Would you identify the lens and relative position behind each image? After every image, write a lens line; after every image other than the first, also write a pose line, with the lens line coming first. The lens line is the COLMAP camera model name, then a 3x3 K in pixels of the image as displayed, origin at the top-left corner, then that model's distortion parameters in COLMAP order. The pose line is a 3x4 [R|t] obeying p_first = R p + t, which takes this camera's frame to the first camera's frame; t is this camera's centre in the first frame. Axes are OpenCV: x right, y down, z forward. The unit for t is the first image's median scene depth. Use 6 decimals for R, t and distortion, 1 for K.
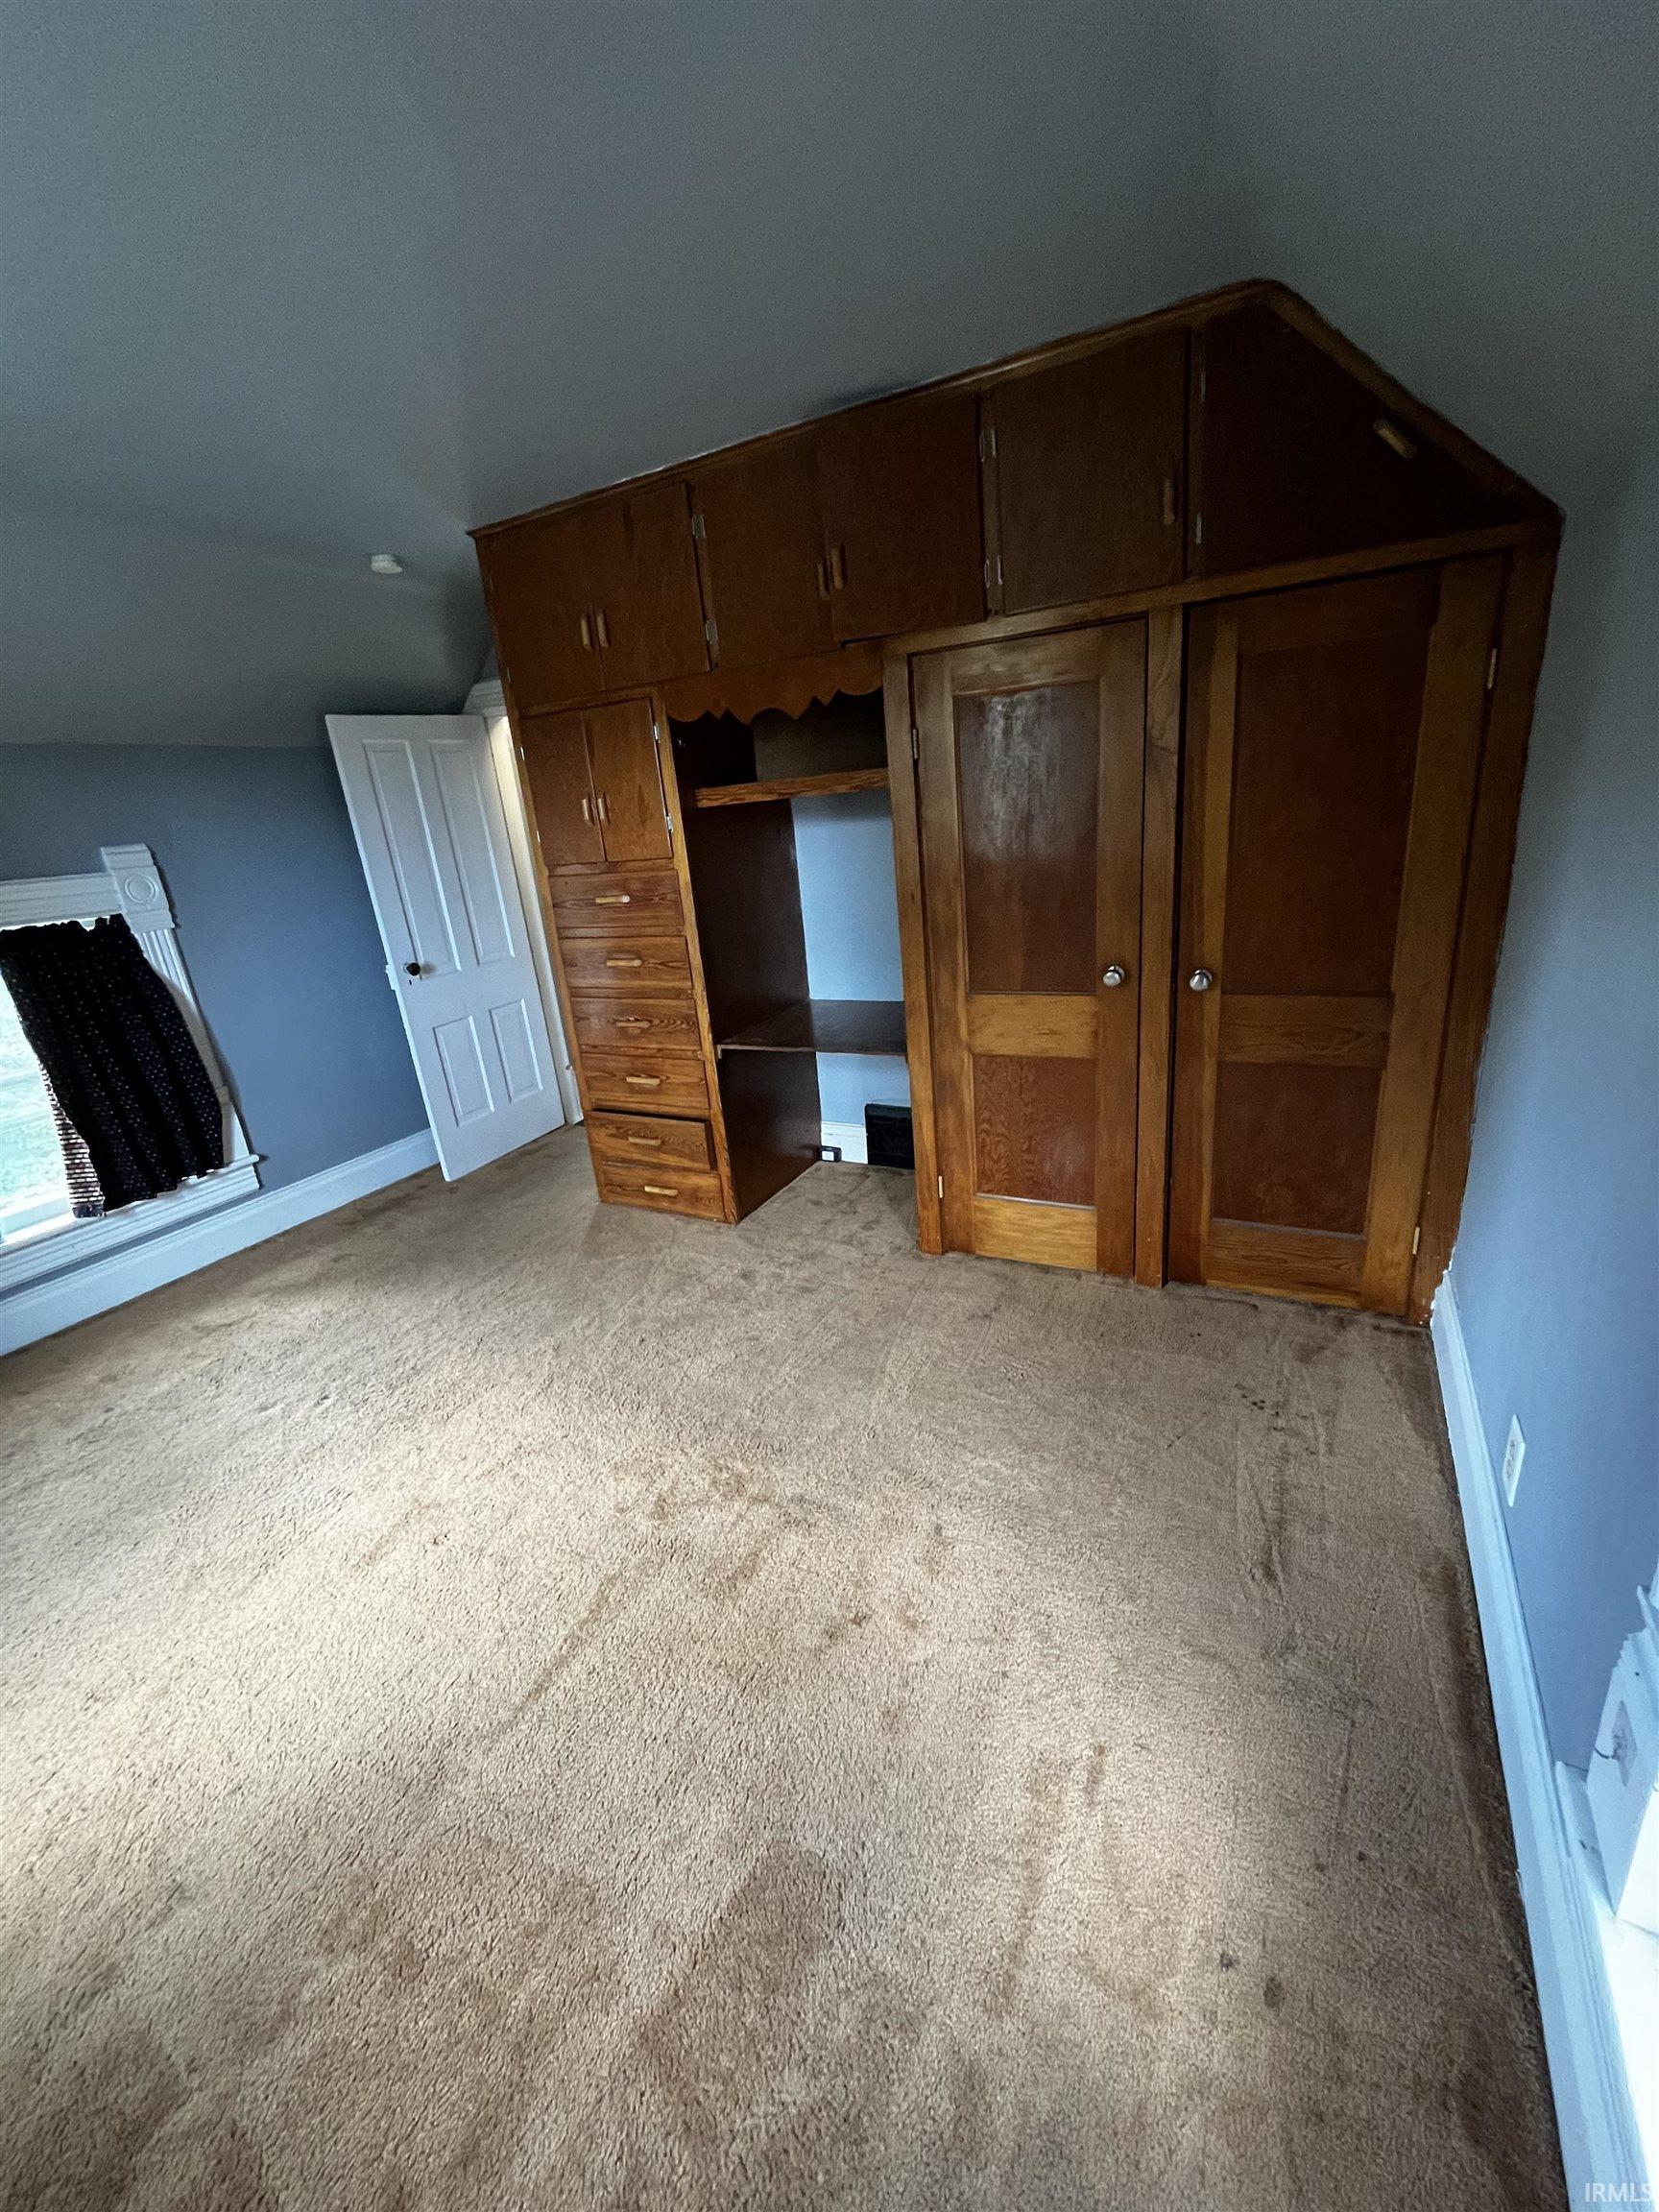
lens RADIAL K [[902.7, 0, 833.6], [0, 902.7, 1112.7], [0, 0, 1]] dist [-0.003767, -0.000290]
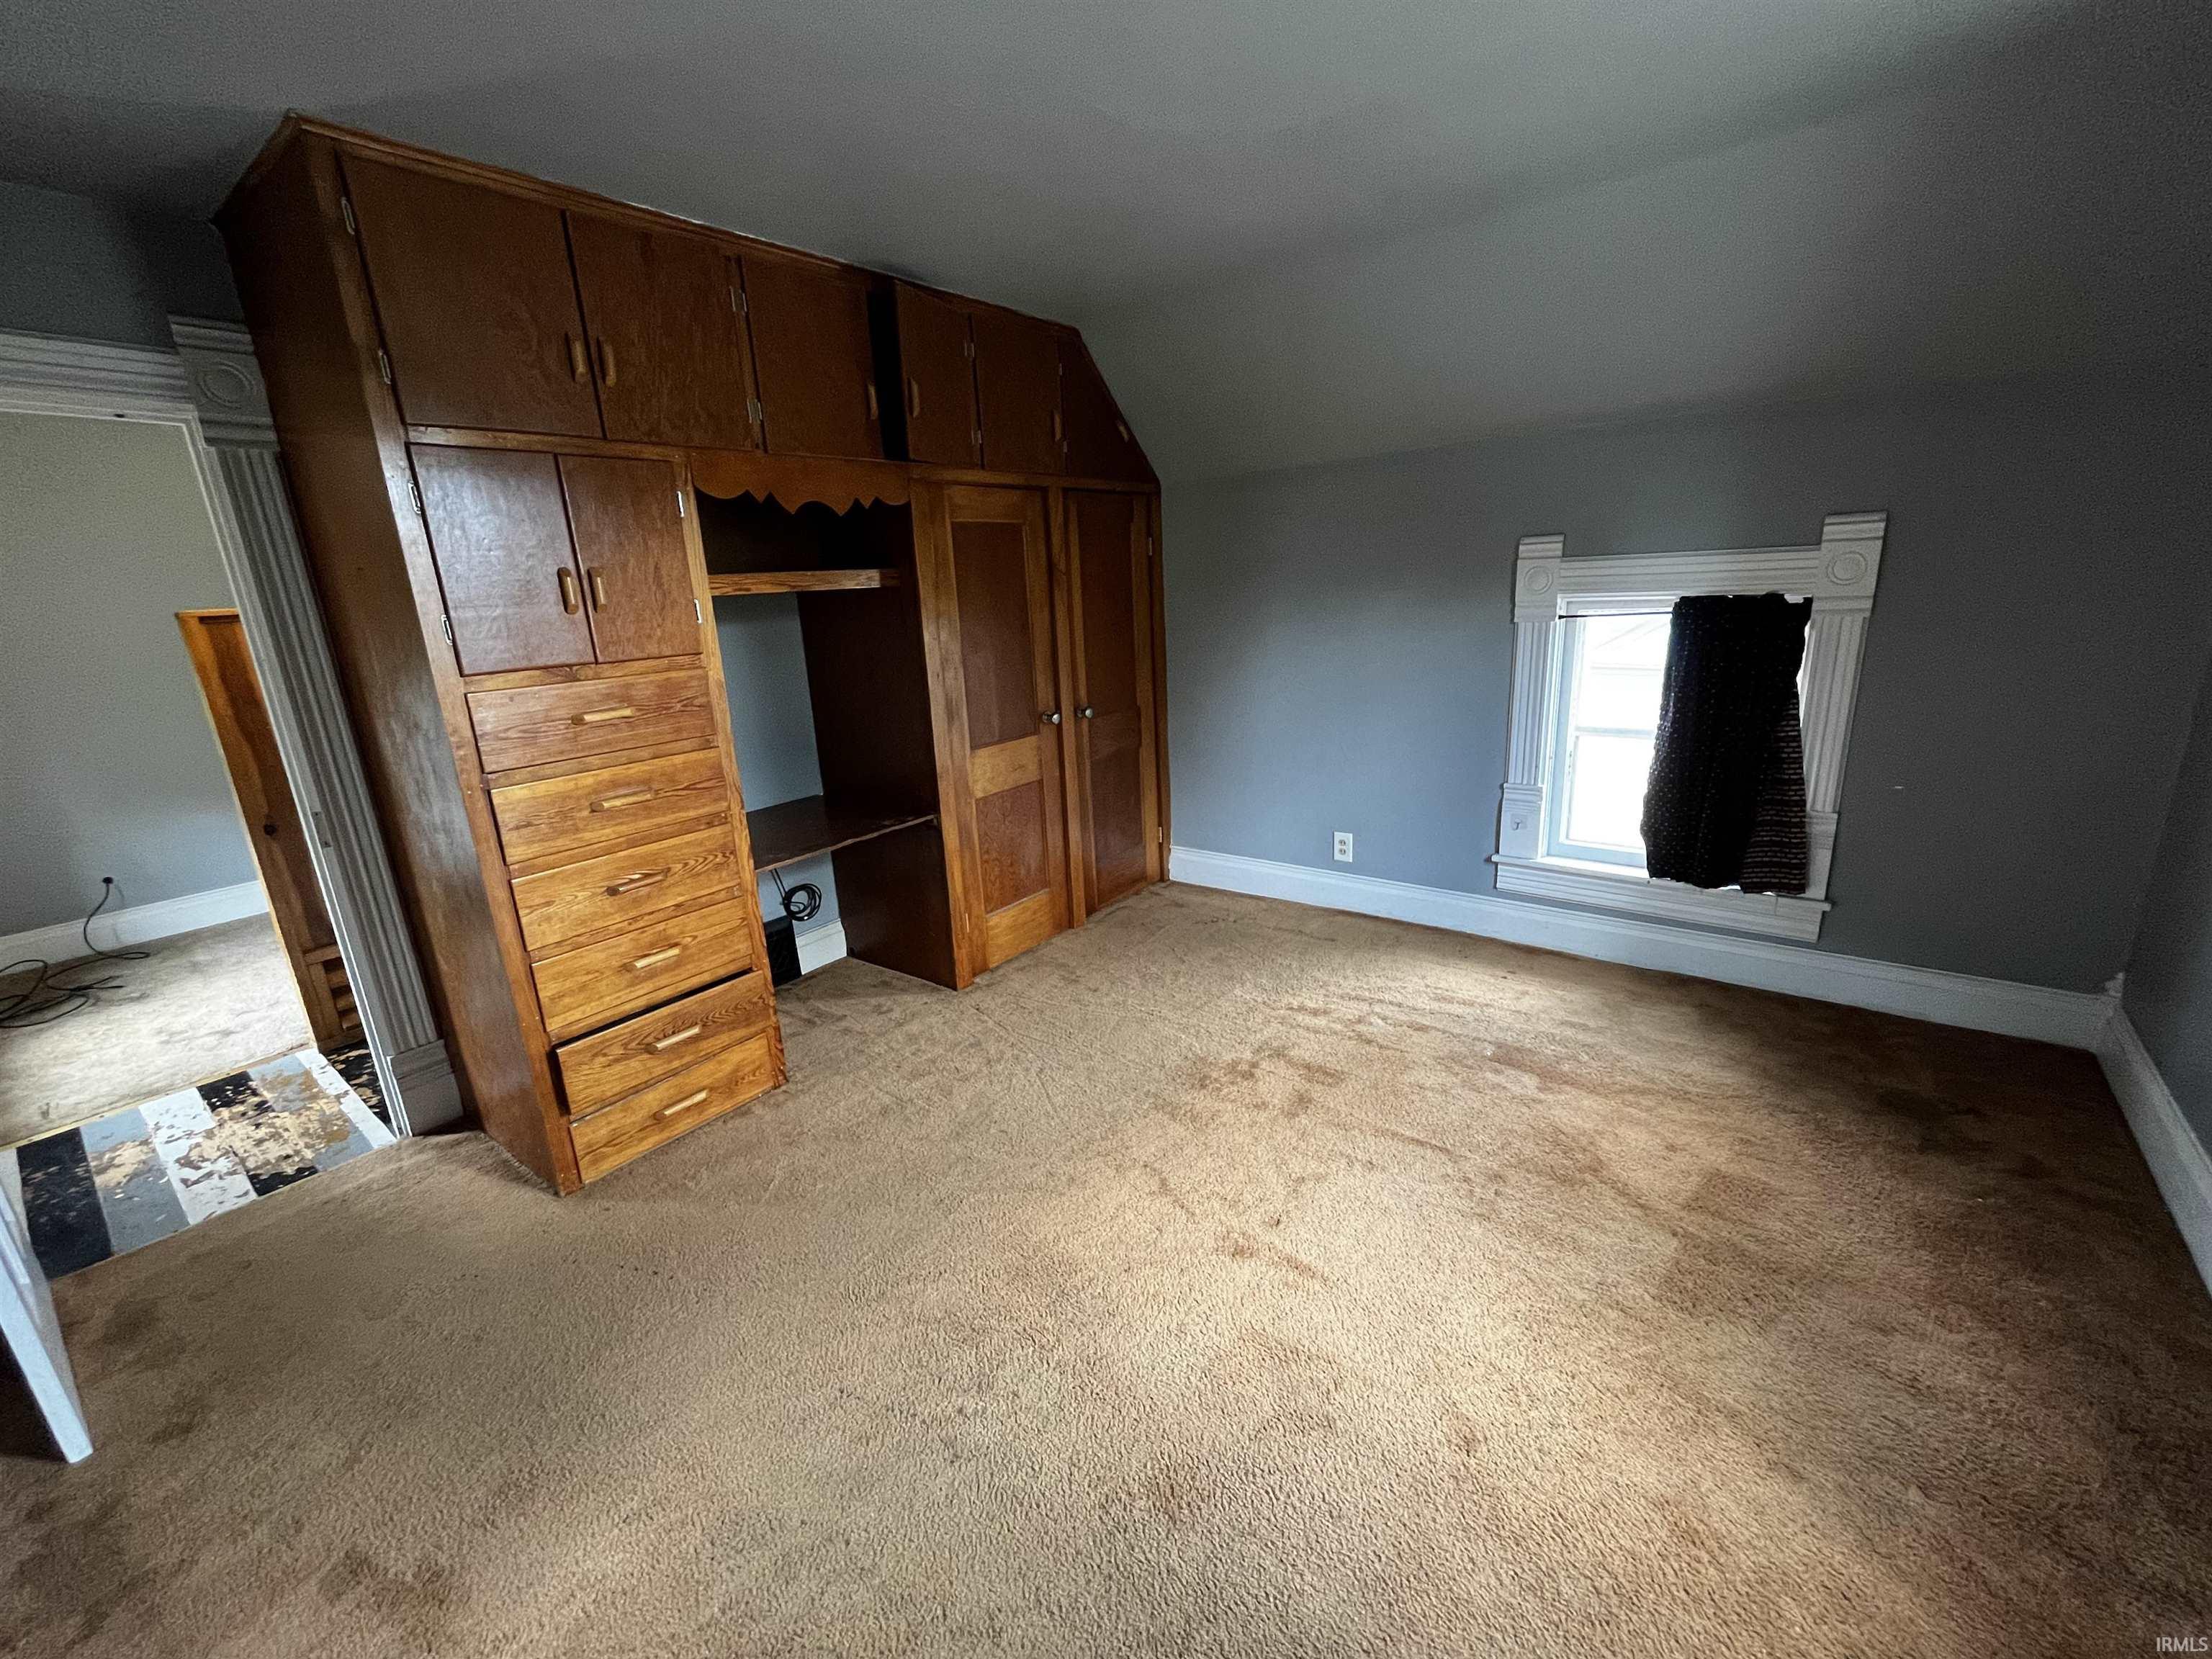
lens RADIAL K [[902.7, 0, 1111.0], [0, 902.7, 829.1], [0, 0, 1]] dist [-0.003767, -0.000290]
pose [[0.171214, -0.187726, 0.967184, -1.011402], [0.349266, 0.929490, 0.118582, -0.109717], [-0.921249, 0.317501, 0.224708, 0.565781]]
